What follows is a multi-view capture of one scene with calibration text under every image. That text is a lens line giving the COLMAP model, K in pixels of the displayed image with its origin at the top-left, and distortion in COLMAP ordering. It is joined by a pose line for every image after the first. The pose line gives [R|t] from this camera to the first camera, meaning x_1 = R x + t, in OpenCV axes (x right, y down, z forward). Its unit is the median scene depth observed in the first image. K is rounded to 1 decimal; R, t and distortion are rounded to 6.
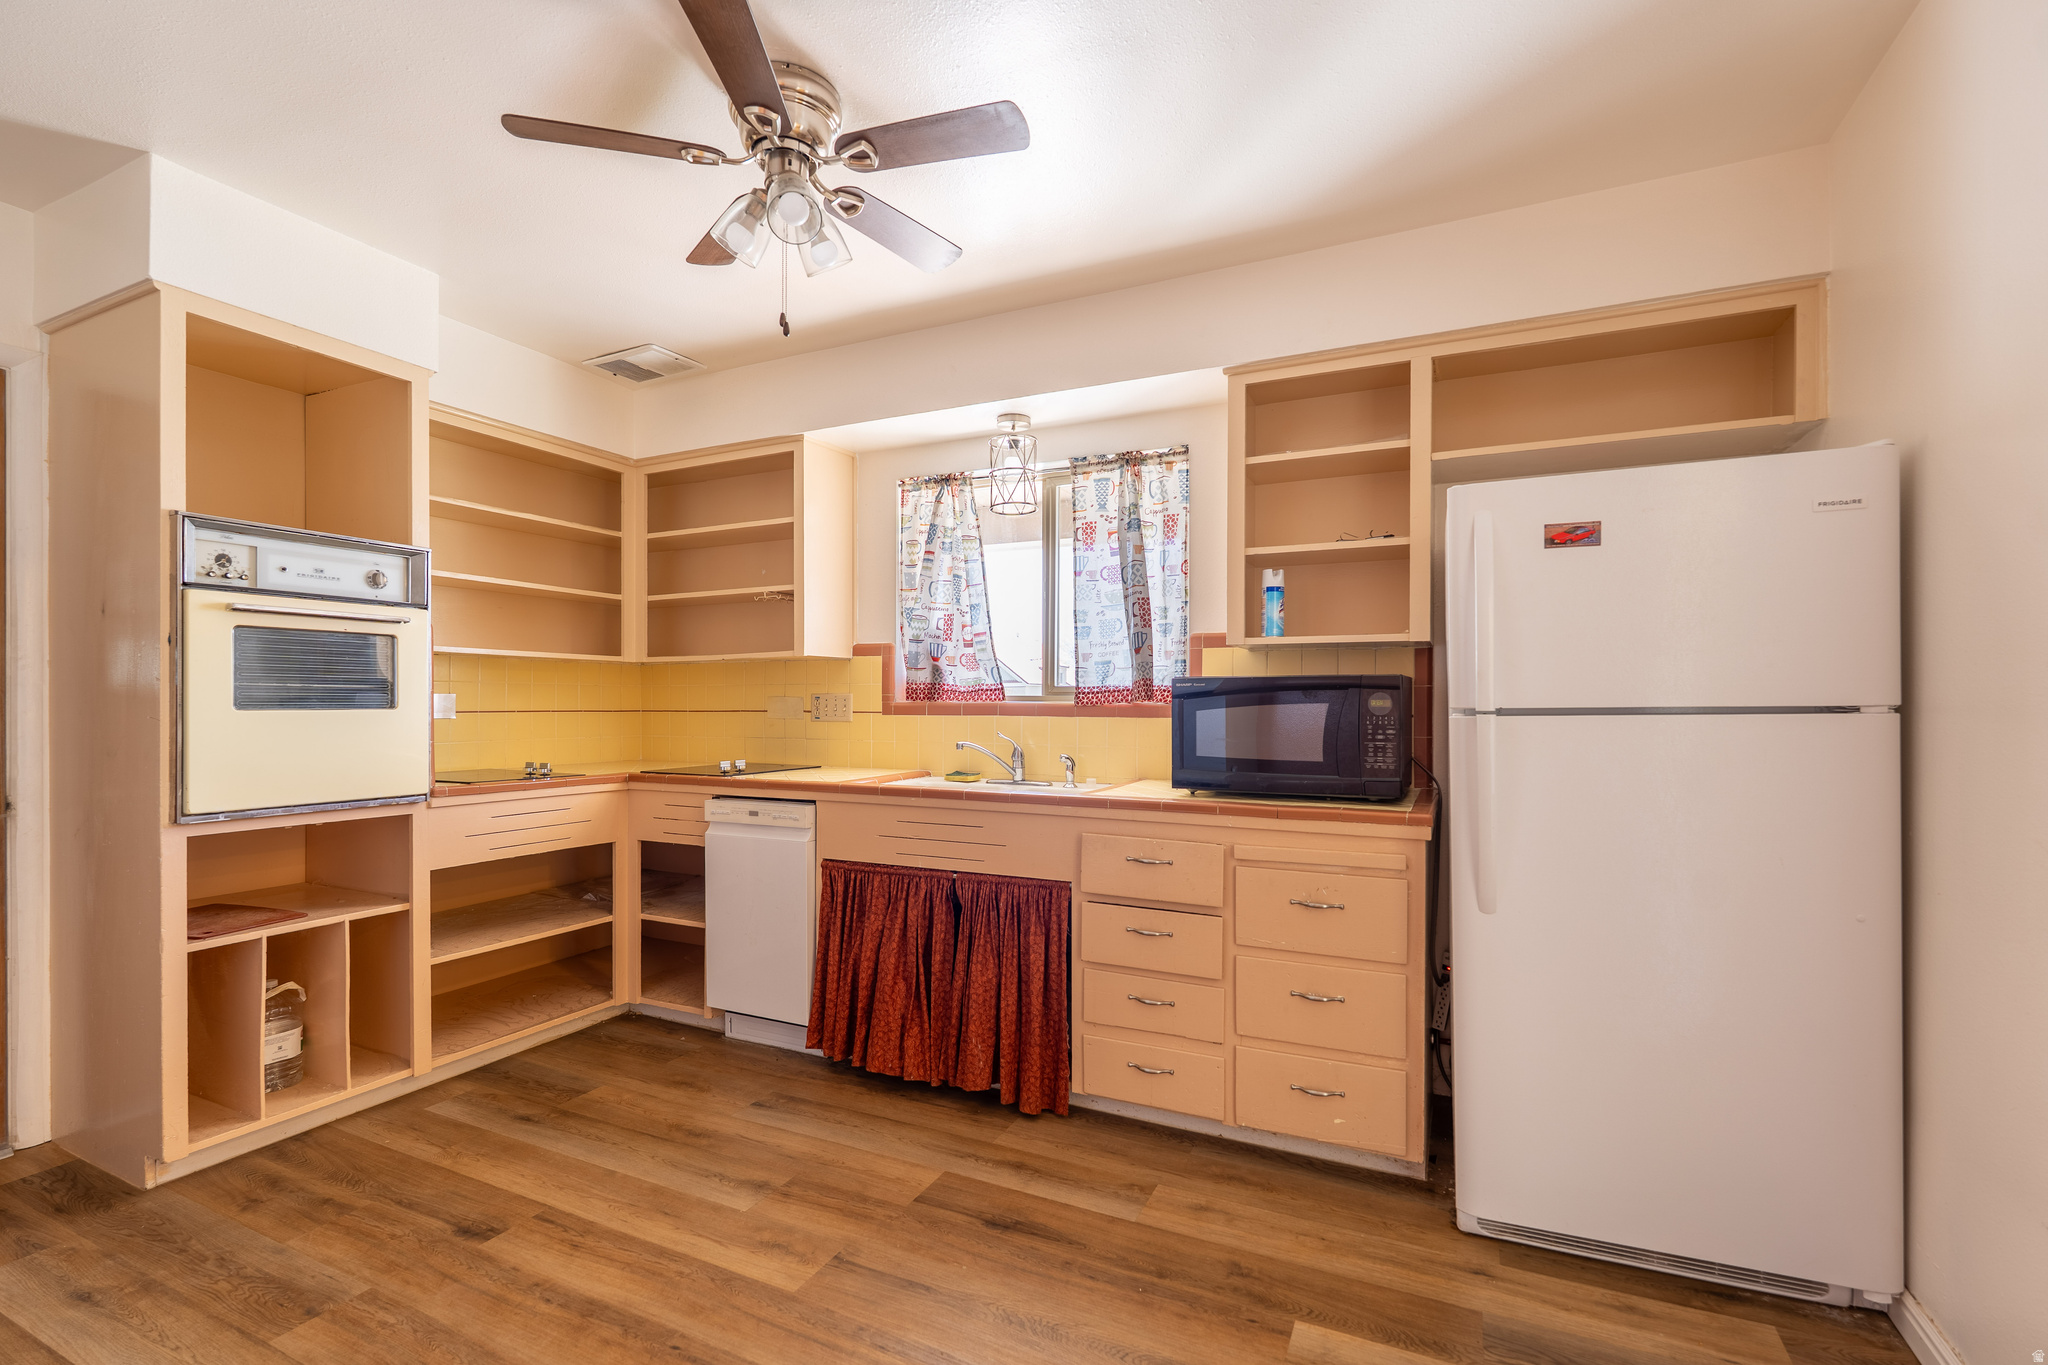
lens RADIAL K [[913.0, 0, 1030.2], [0, 913.0, 700.7], [0, 0, 1]] dist [-0.002940, -0.000210]
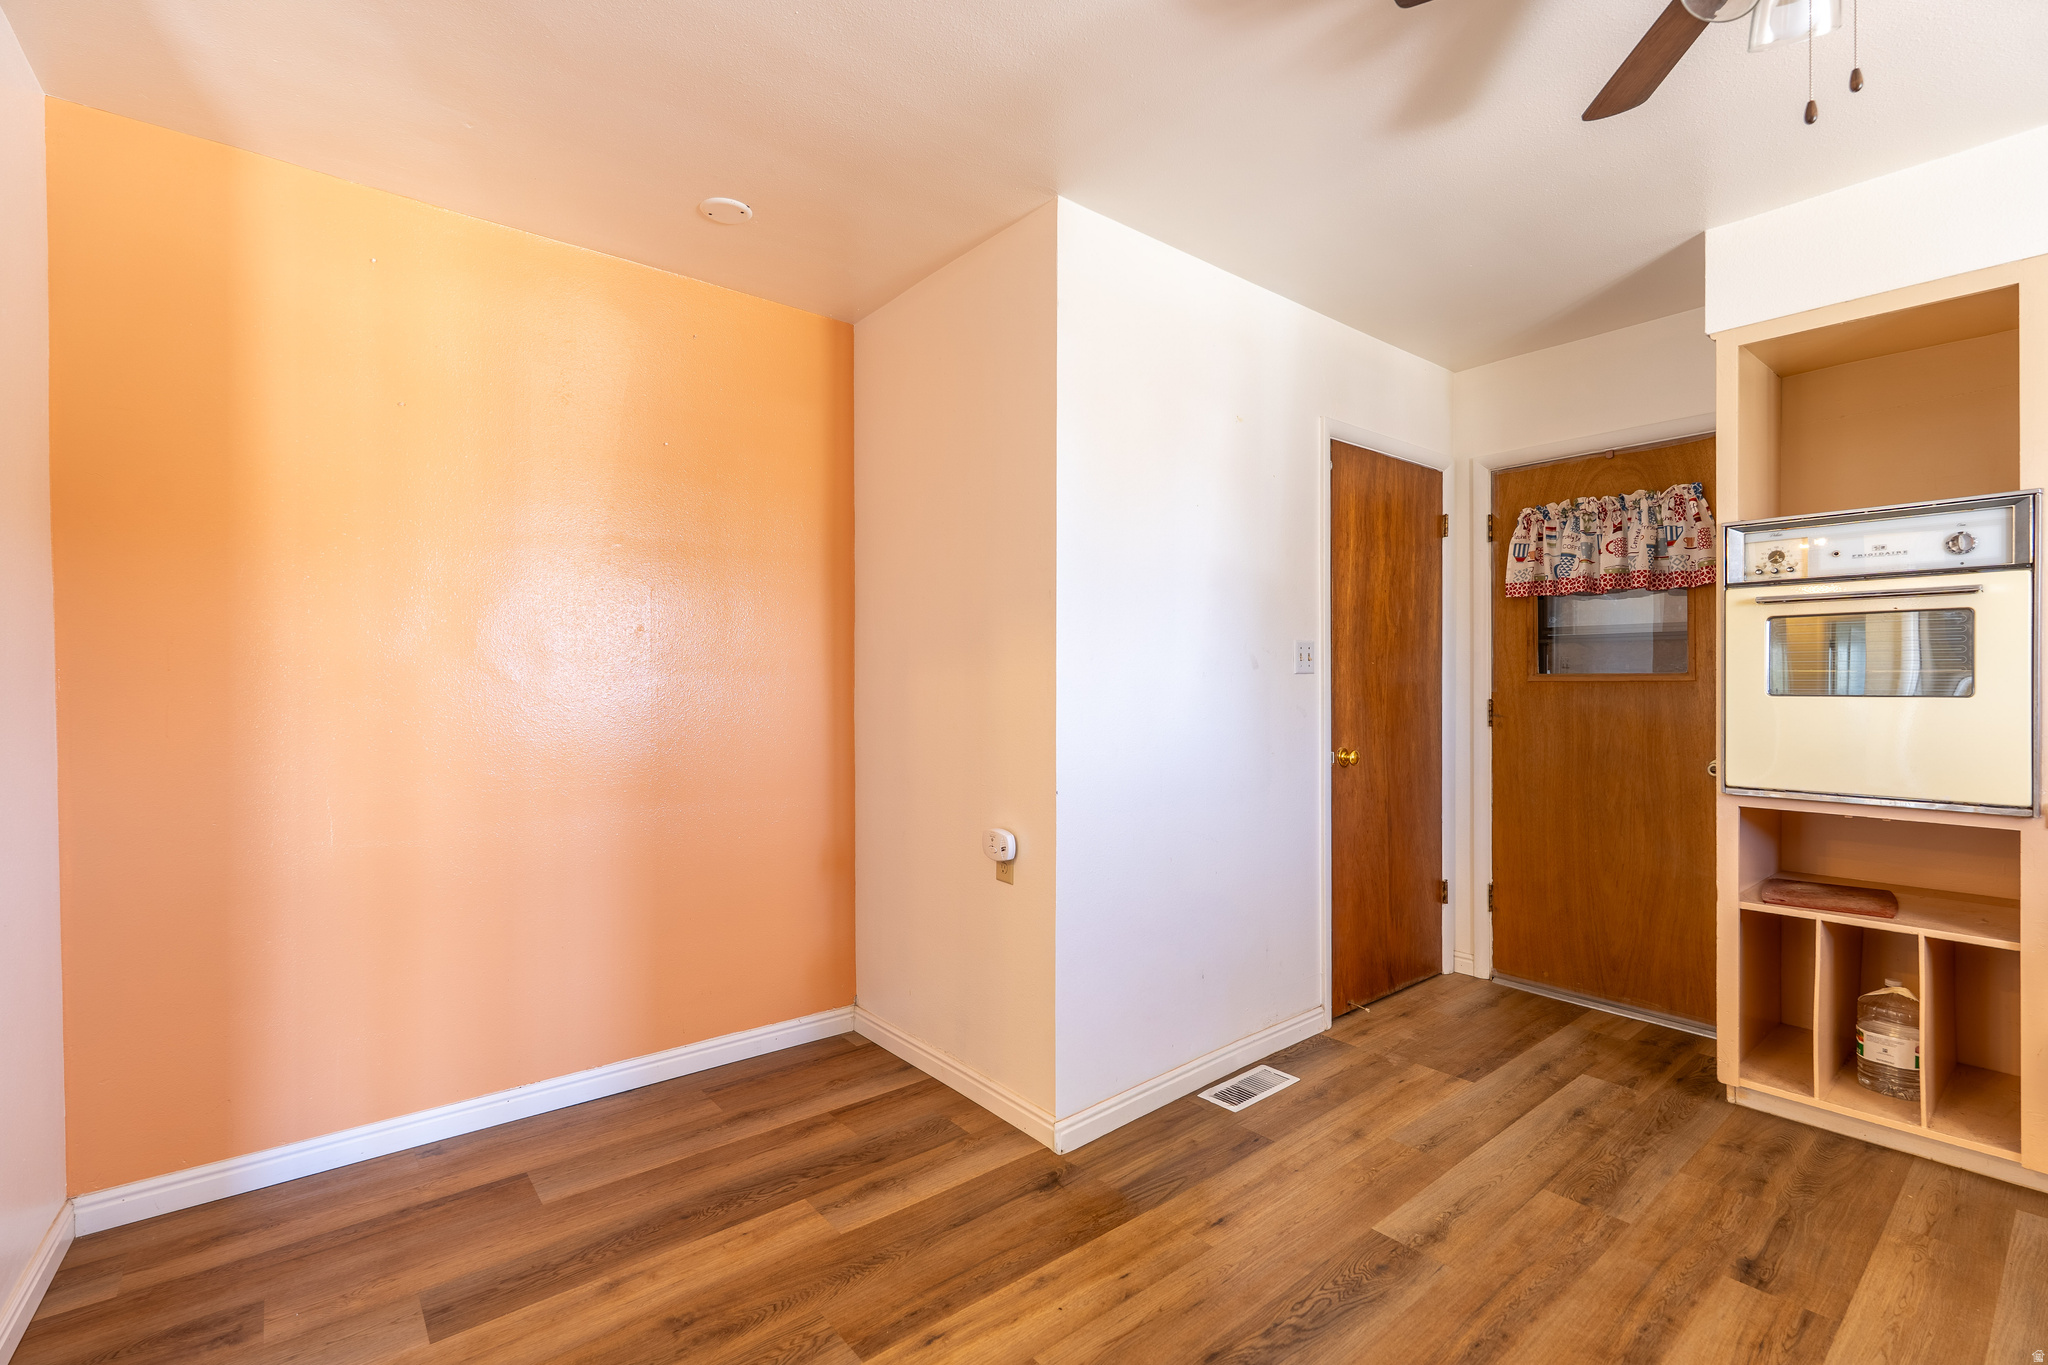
lens RADIAL K [[913.0, 0, 1025.7], [0, 913.0, 682.7], [0, 0, 1]] dist [-0.002940, -0.000210]
pose [[-0.422278, -0.001683, -0.906465, 0.390946], [0.000241, 0.999998, -0.001969, -0.002530], [0.906466, -0.001049, -0.422277, 0.544906]]
